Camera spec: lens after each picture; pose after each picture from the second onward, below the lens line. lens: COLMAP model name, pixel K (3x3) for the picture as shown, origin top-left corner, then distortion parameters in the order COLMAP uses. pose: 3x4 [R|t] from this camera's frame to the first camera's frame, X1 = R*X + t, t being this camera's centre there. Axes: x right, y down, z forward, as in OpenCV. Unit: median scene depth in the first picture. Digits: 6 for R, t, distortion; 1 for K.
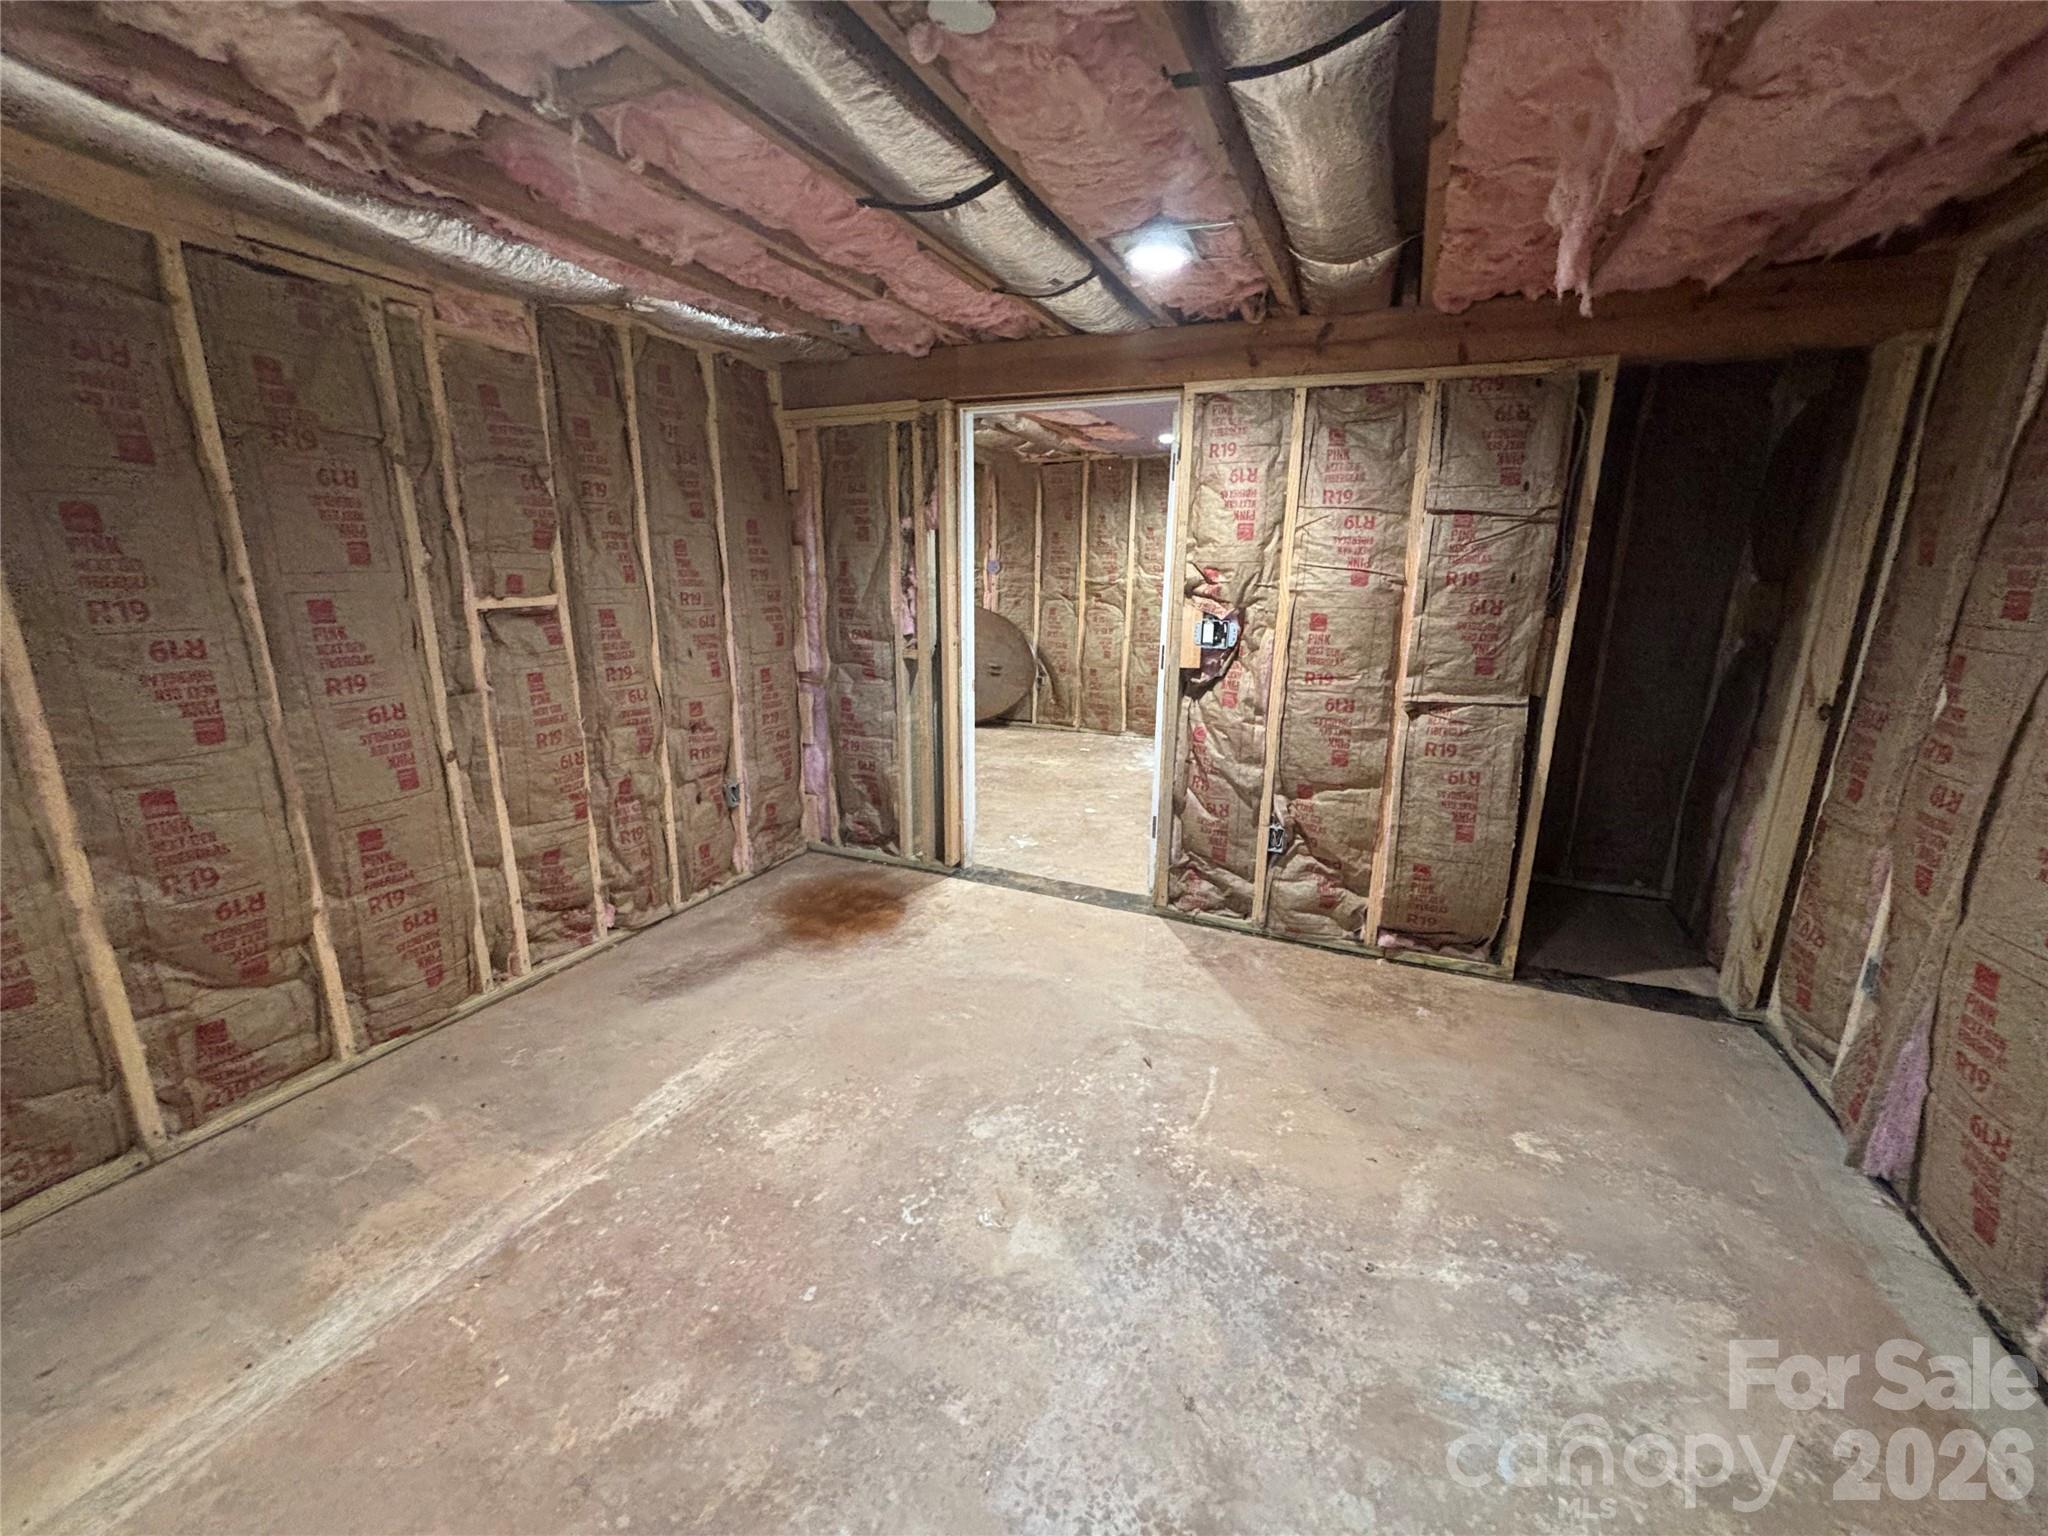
lens RADIAL K [[823.6, 0, 1015.3], [0, 823.6, 775.9], [0, 0, 1]] dist [-0.001222, -0.000211]
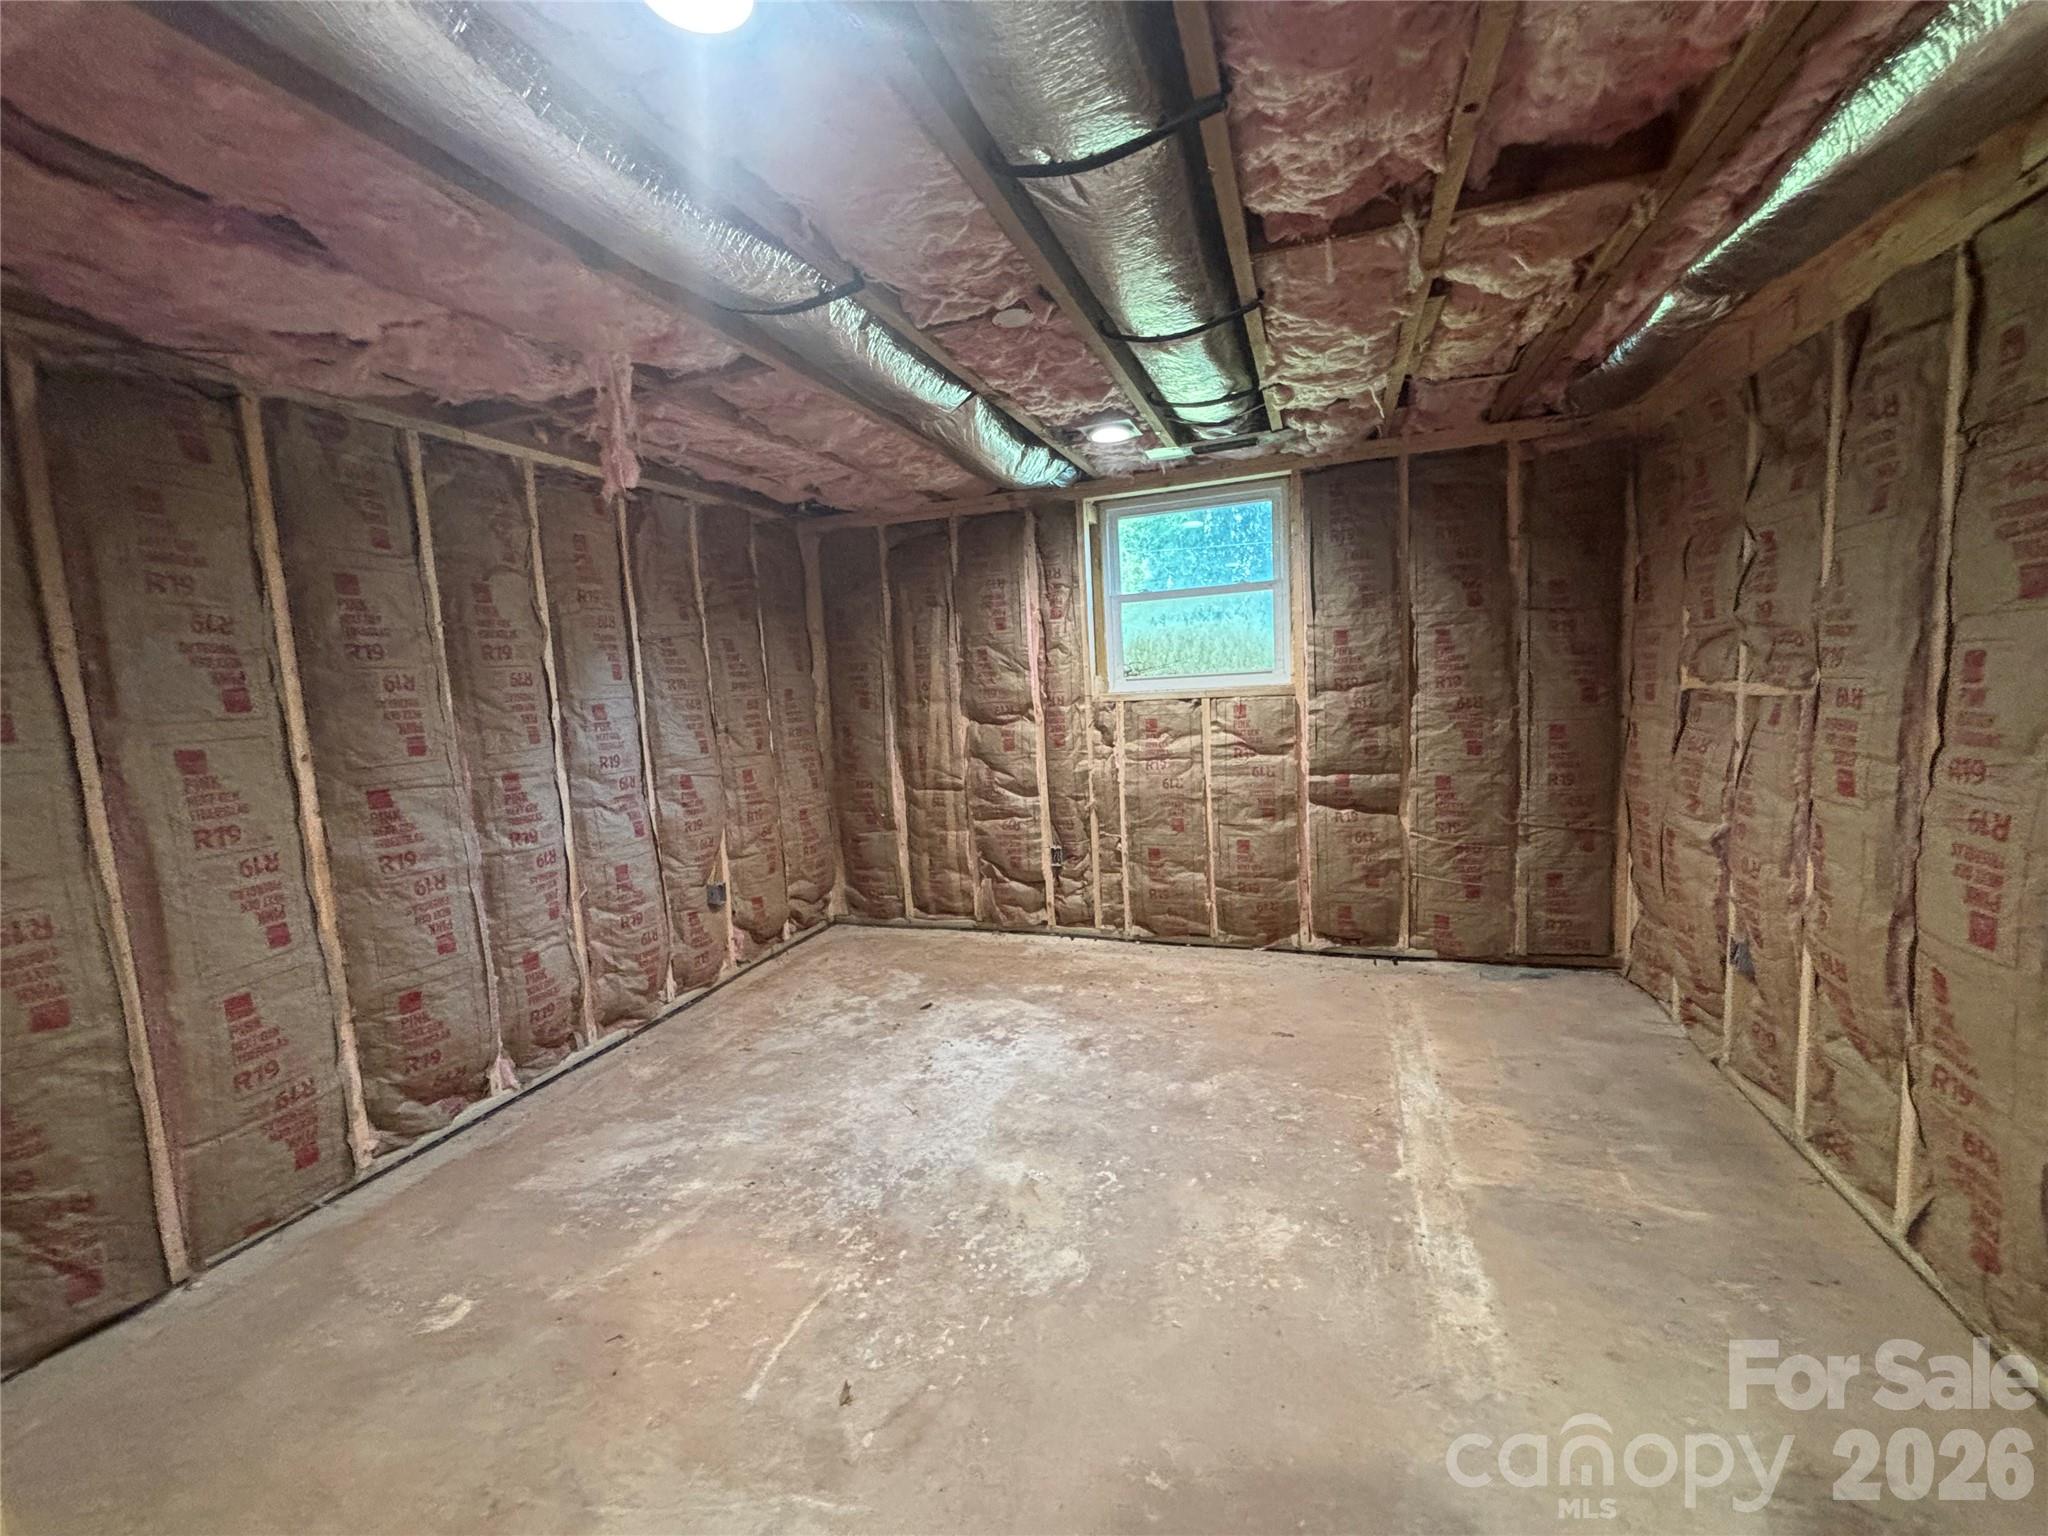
lens RADIAL K [[823.6, 0, 1024.4], [0, 823.6, 762.5], [0, 0, 1]] dist [-0.001222, -0.000211]
pose [[-0.995298, 0.051022, -0.082338, 0.060861], [0.018551, 0.934696, 0.354965, -0.440598], [0.095072, 0.351768, -0.931247, 1.808839]]
